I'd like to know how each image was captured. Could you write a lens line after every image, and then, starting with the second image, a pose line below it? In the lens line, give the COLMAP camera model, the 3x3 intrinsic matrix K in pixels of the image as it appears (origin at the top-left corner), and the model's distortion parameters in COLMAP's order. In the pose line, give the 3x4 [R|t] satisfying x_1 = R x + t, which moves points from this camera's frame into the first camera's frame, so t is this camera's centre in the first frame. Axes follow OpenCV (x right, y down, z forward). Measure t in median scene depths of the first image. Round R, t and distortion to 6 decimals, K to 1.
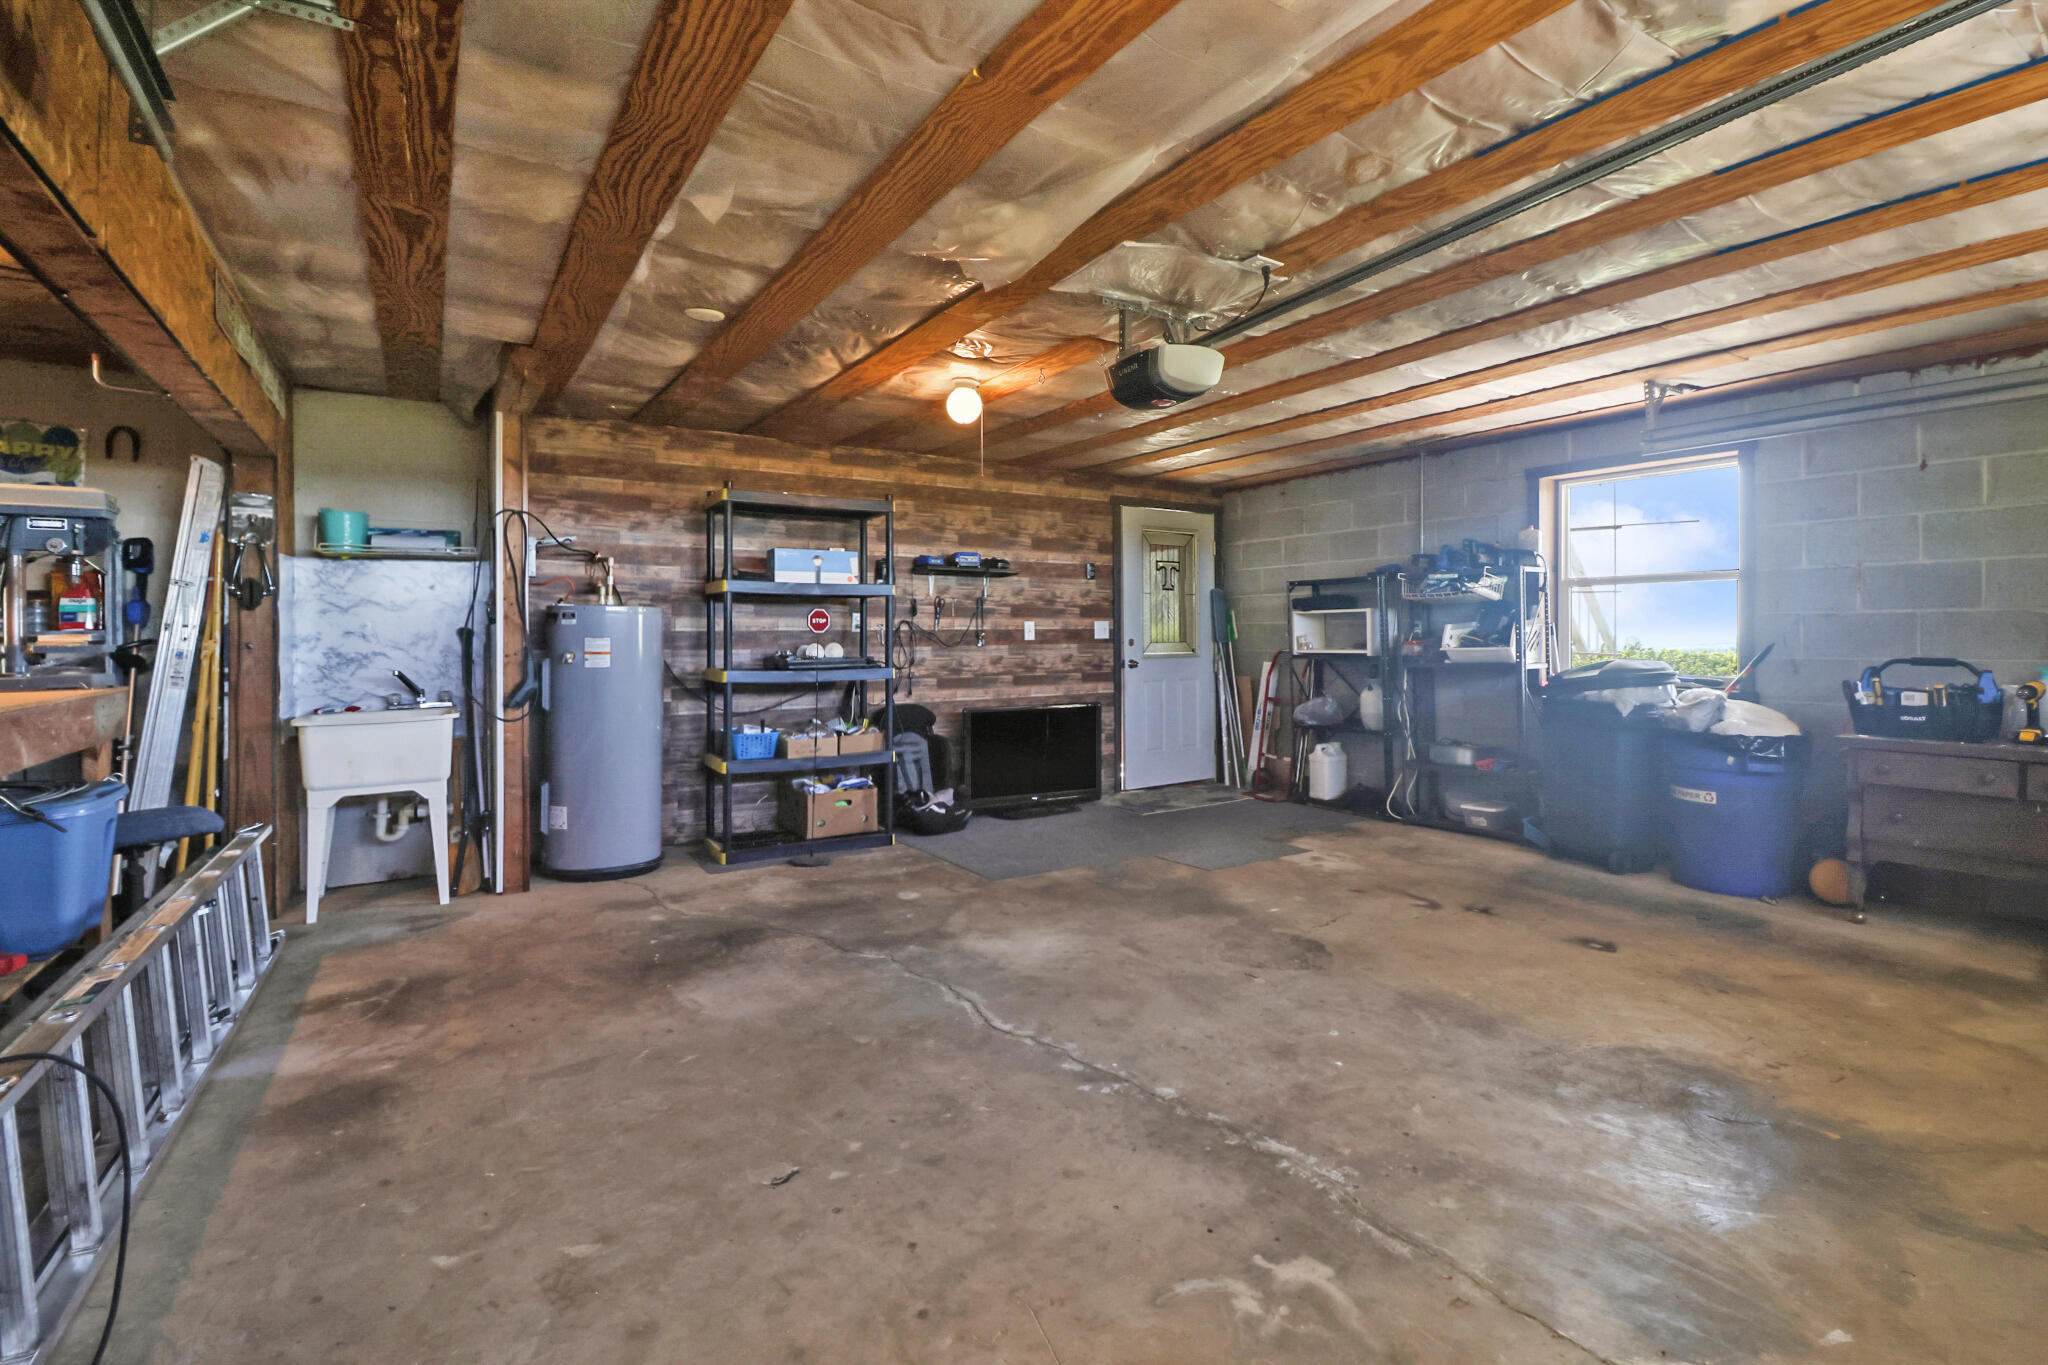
lens RADIAL K [[956.4, 0, 1038.5], [0, 956.4, 633.7], [0, 0, 1]] dist [-0.003456, -0.002942]
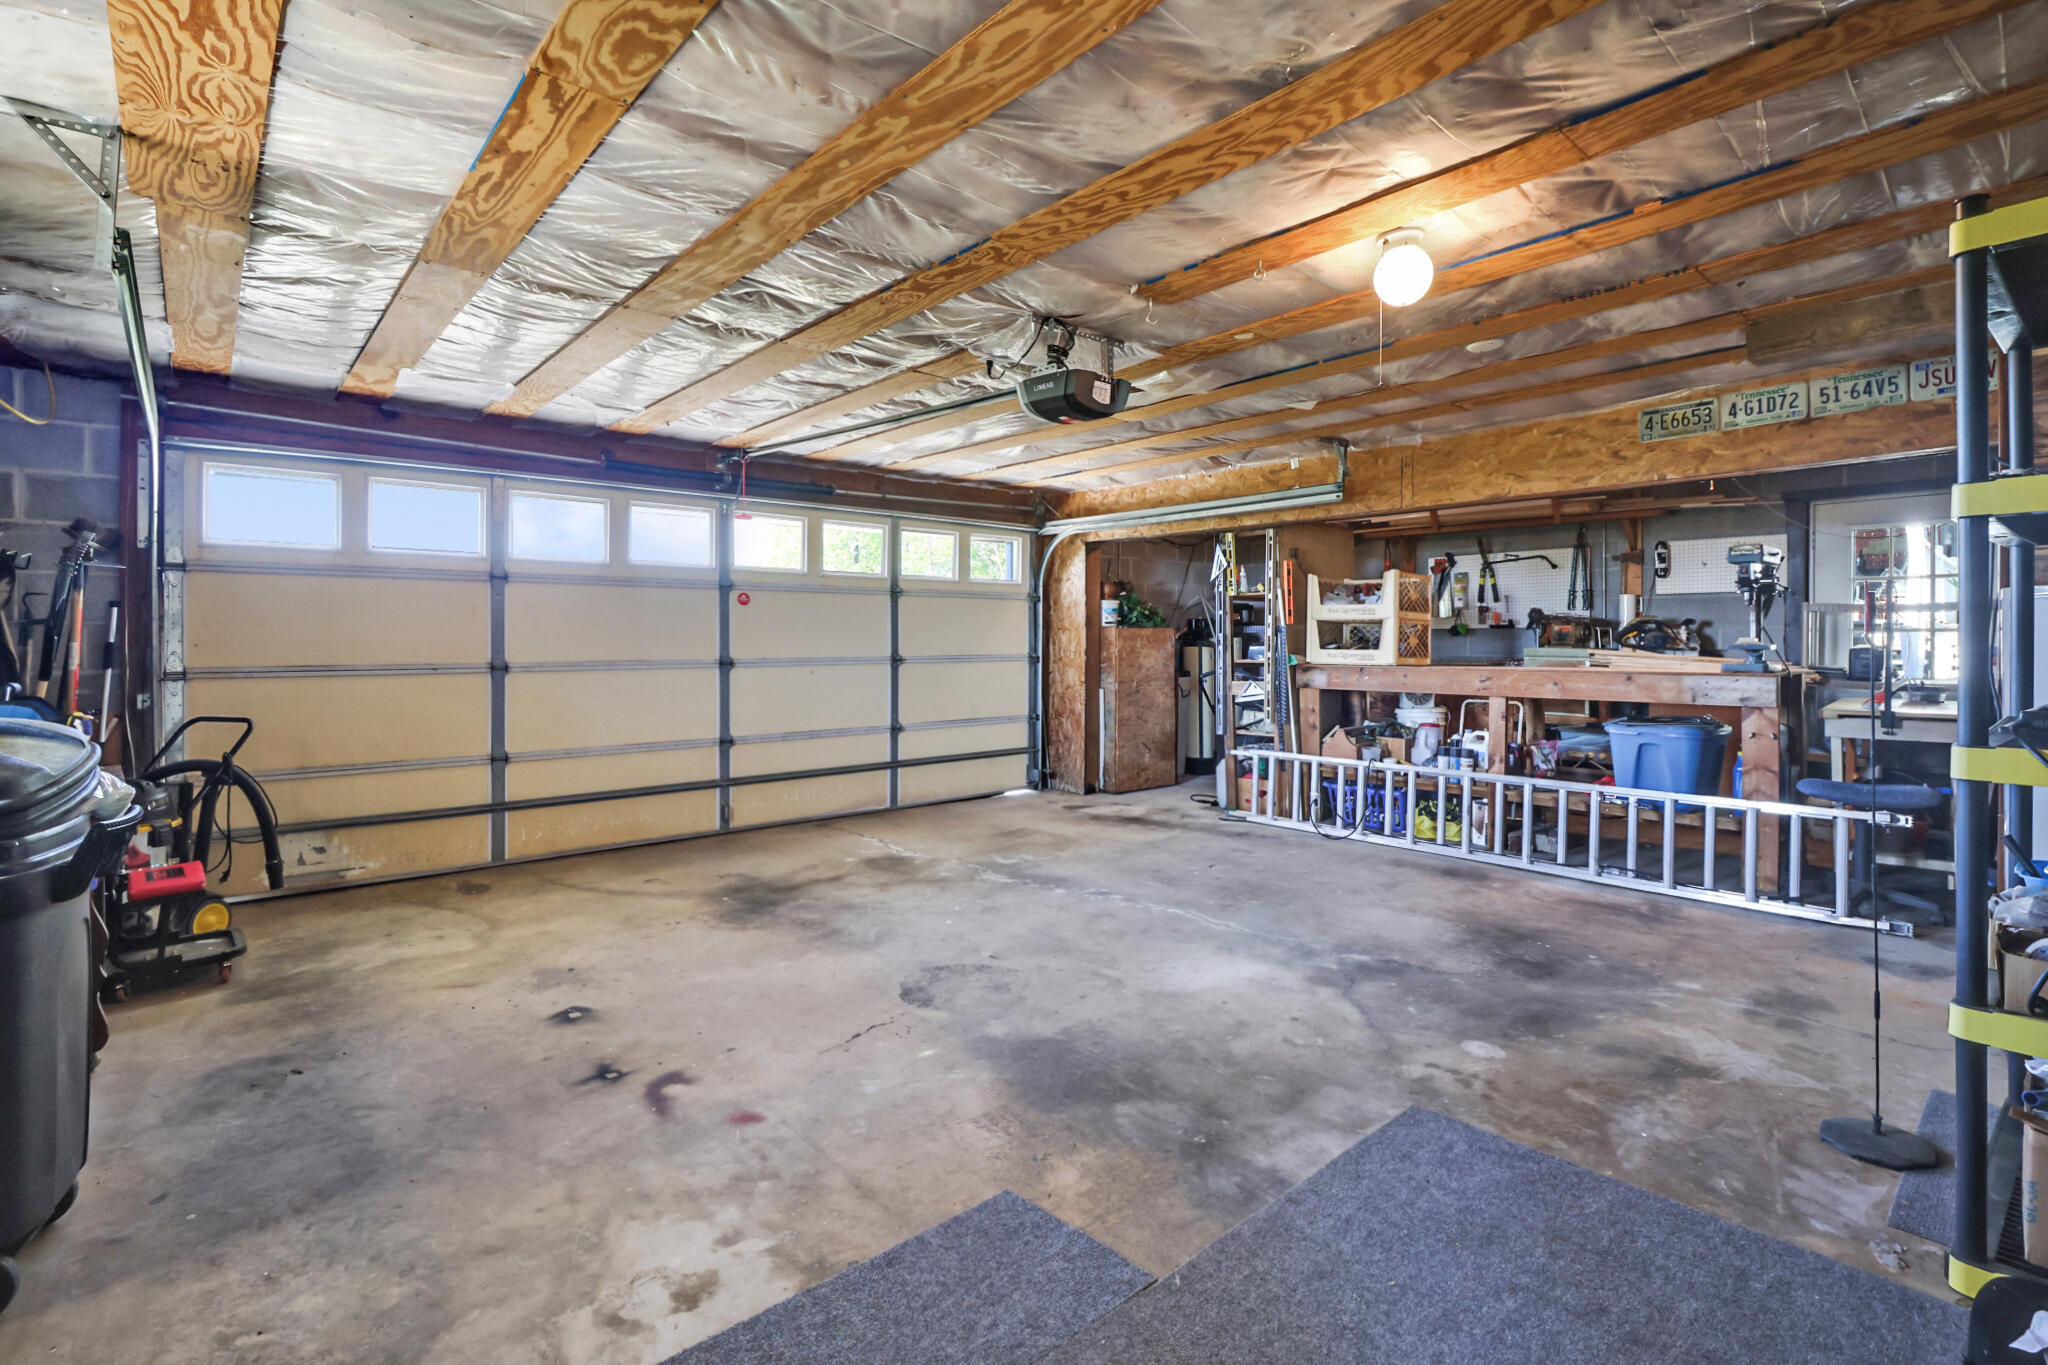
lens RADIAL K [[956.4, 0, 1032.5], [0, 956.4, 635.4], [0, 0, 1]] dist [-0.003456, -0.002942]
pose [[-0.990096, 0.002458, -0.140367, 0.305630], [0.002270, 0.999996, 0.001495, -0.008760], [0.140370, 0.001162, -0.990098, 1.926849]]
